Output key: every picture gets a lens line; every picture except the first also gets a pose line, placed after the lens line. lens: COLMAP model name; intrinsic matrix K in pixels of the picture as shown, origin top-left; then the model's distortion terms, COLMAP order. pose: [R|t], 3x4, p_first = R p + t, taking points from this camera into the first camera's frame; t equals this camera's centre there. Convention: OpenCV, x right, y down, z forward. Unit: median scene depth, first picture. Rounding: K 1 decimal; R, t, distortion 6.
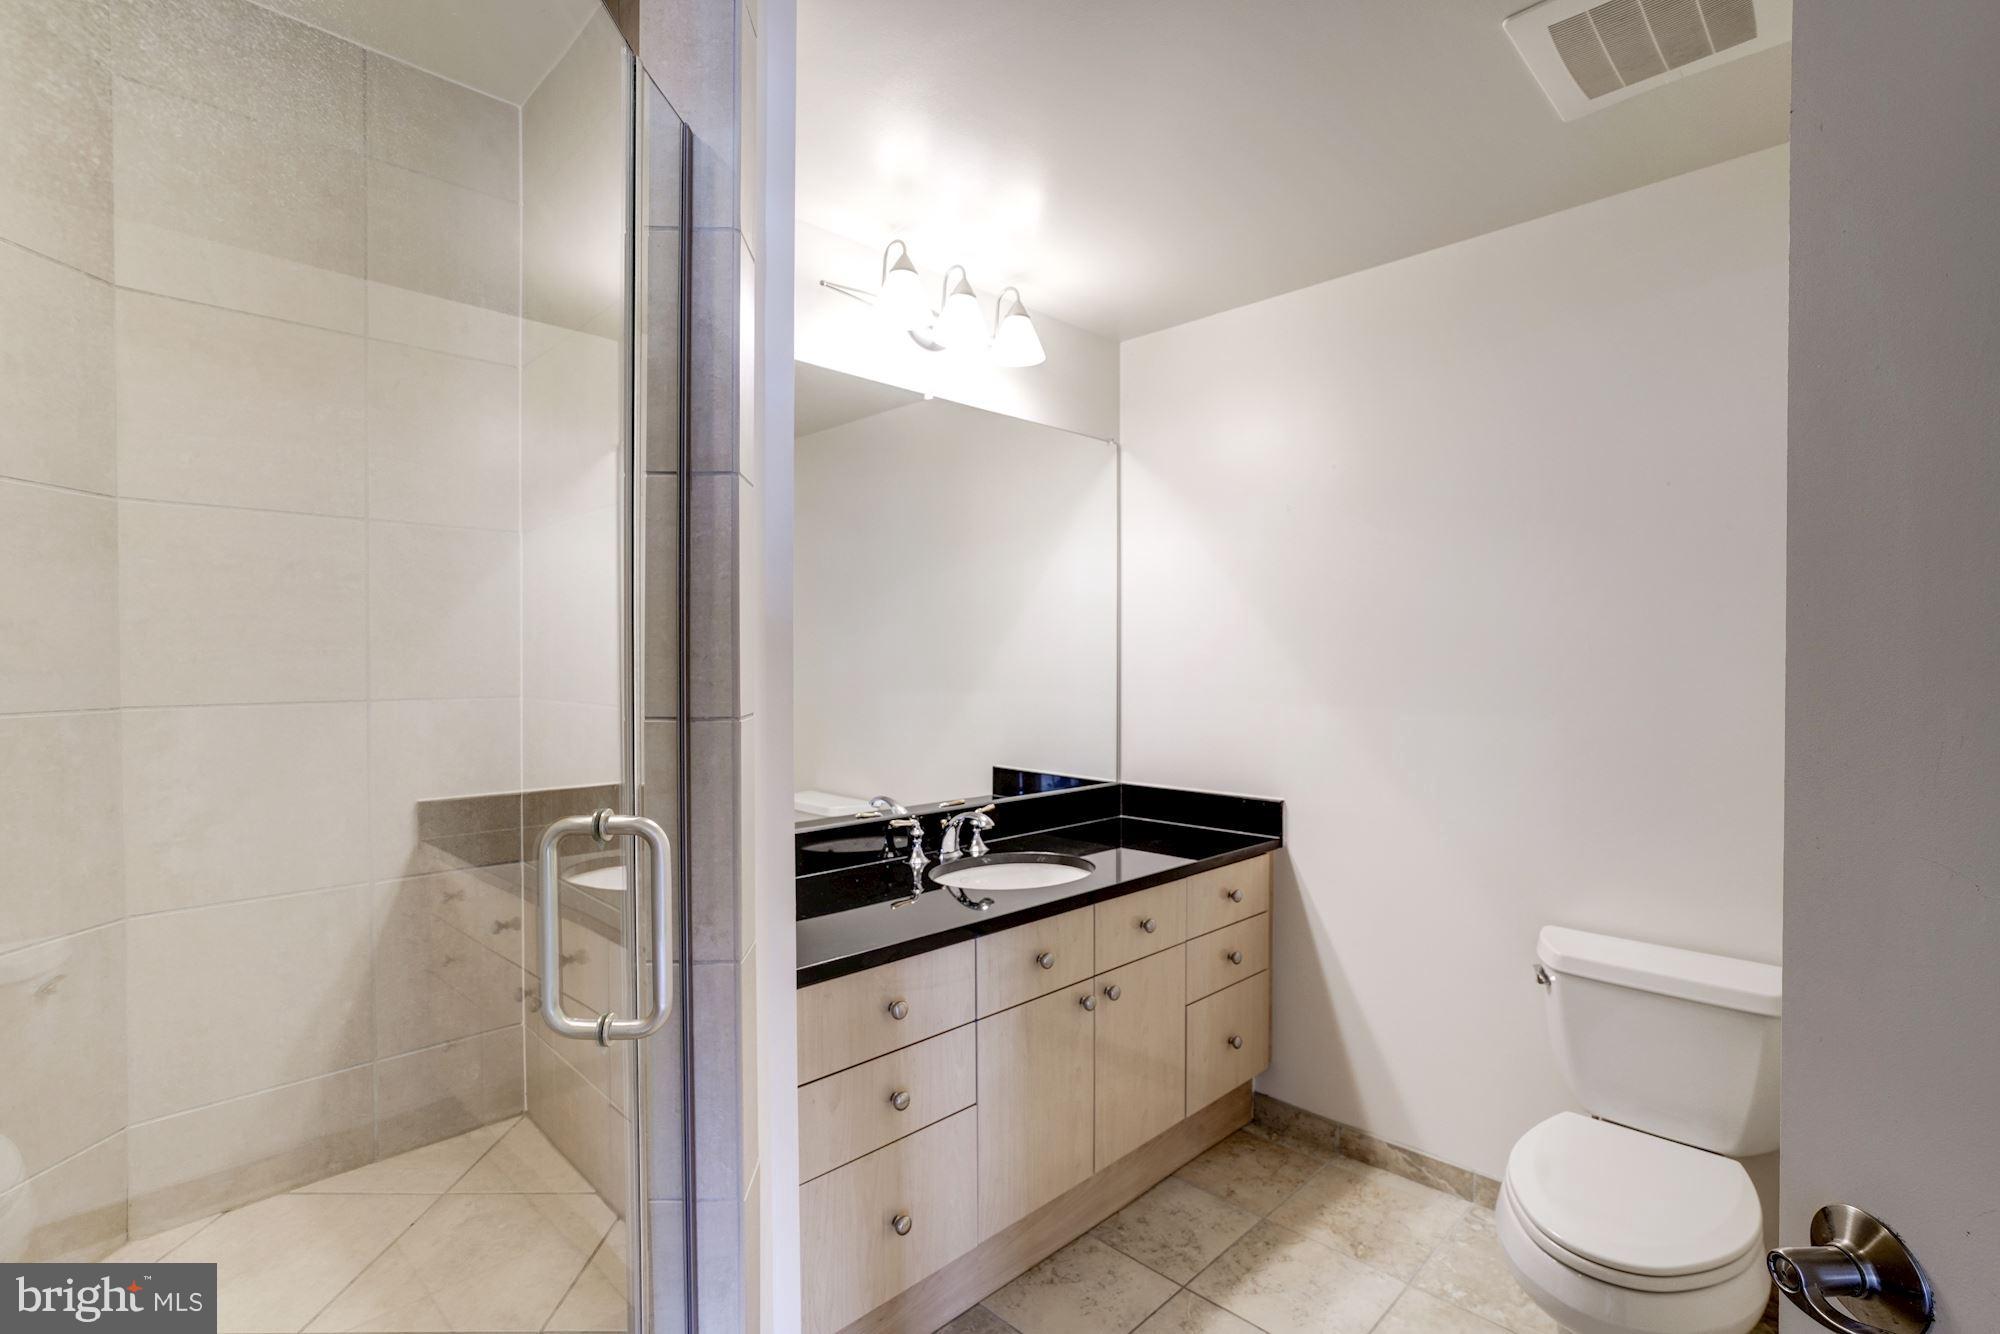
lens RADIAL K [[921.2, 0, 1007.4], [0, 921.2, 671.3], [0, 0, 1]] dist [-0.003867, 0.001751]
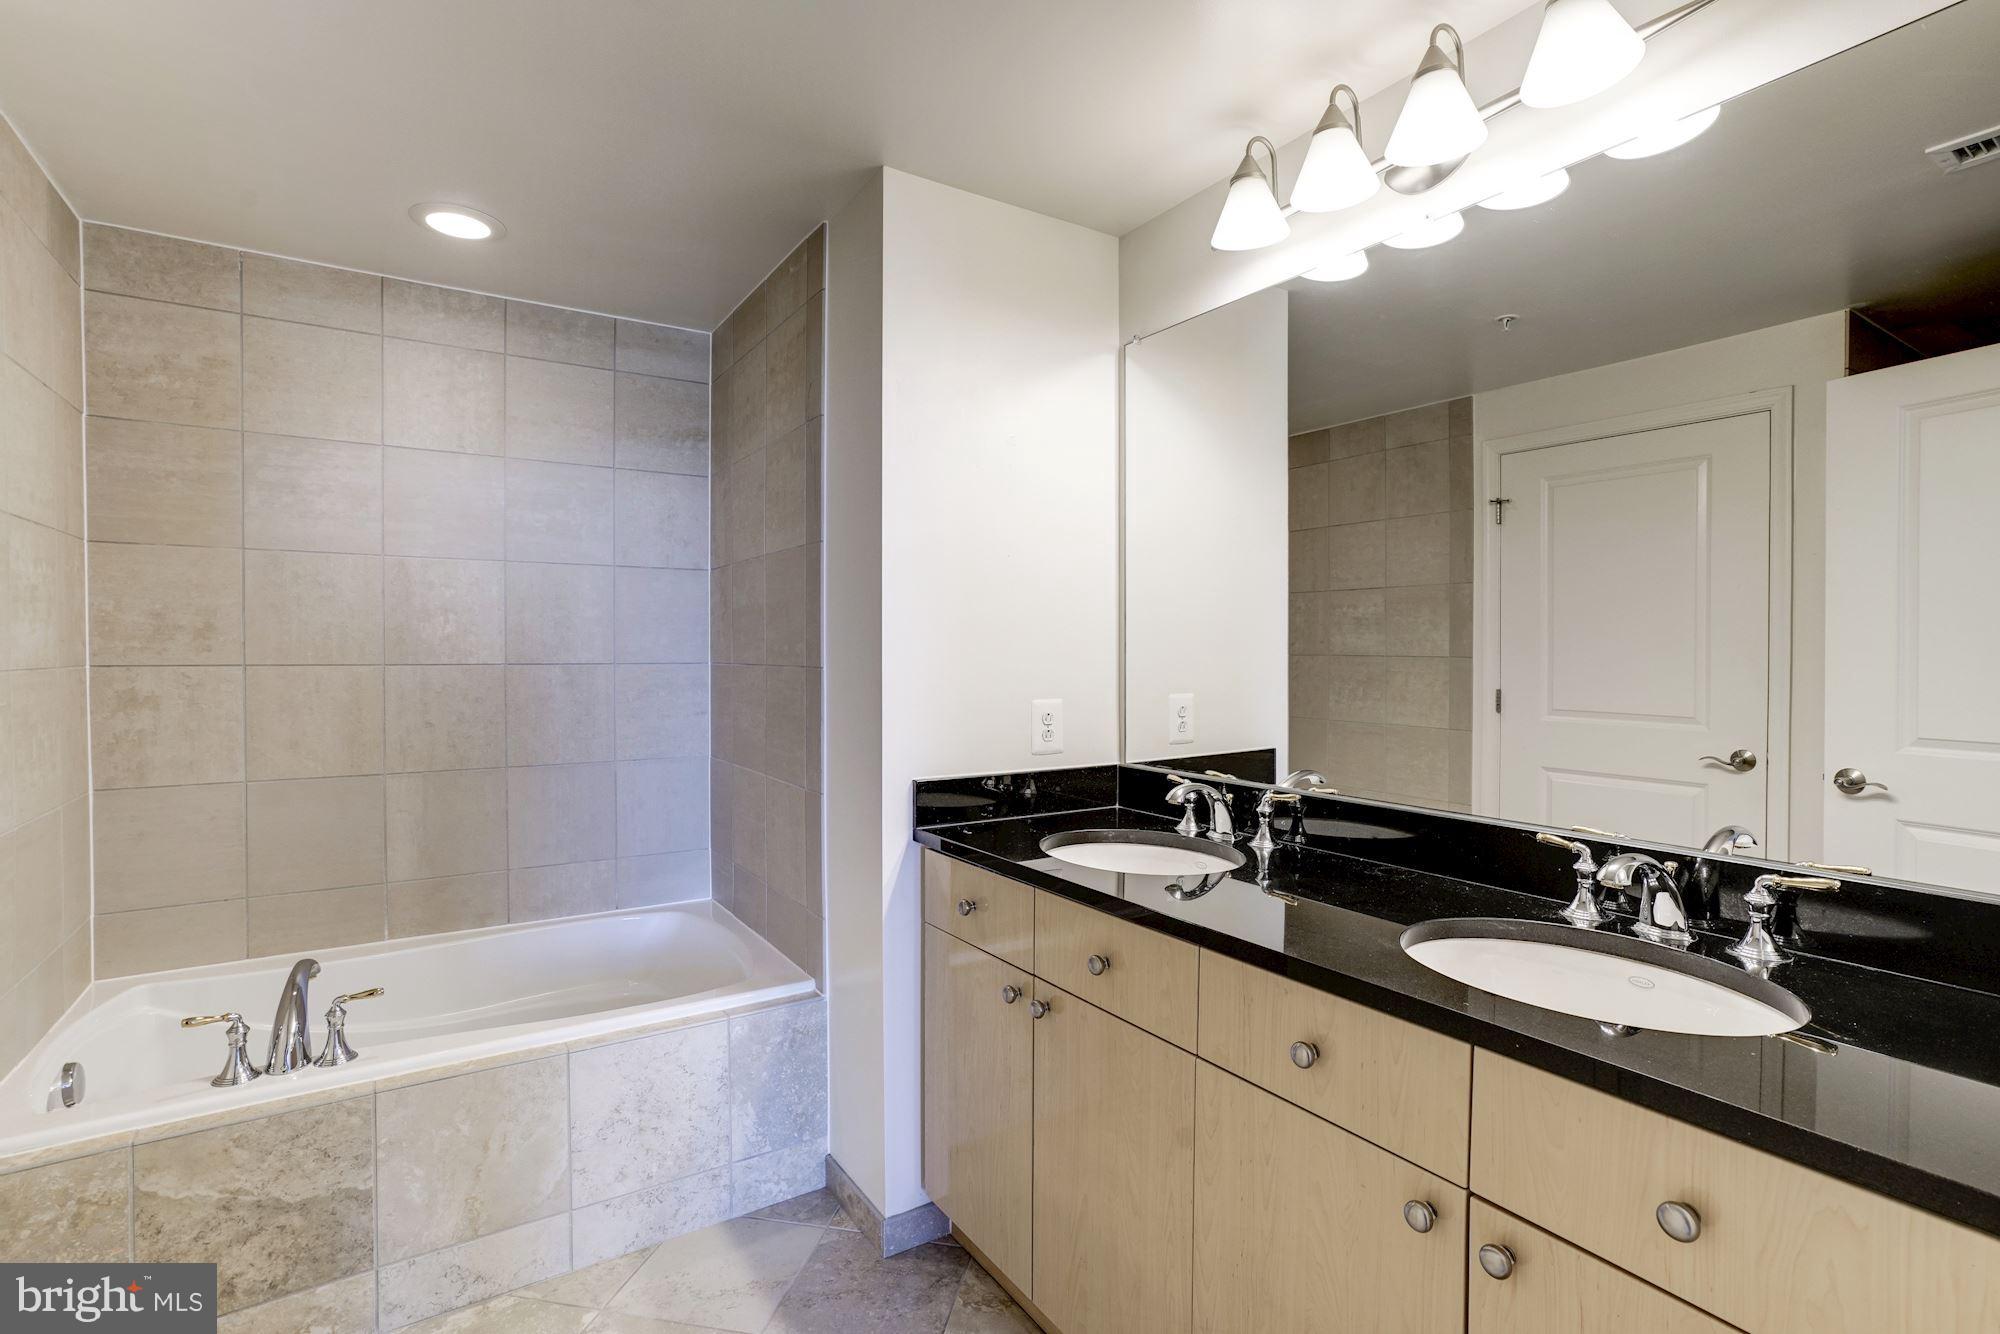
lens RADIAL K [[921.2, 0, 1007.4], [0, 921.2, 671.3], [0, 0, 1]] dist [-0.003867, 0.001751]
pose [[-0.198933, 0.003935, -0.980005, 0.848247], [-0.011360, 0.999915, 0.006321, 0.046643], [0.979947, 0.012391, -0.198871, 1.054549]]
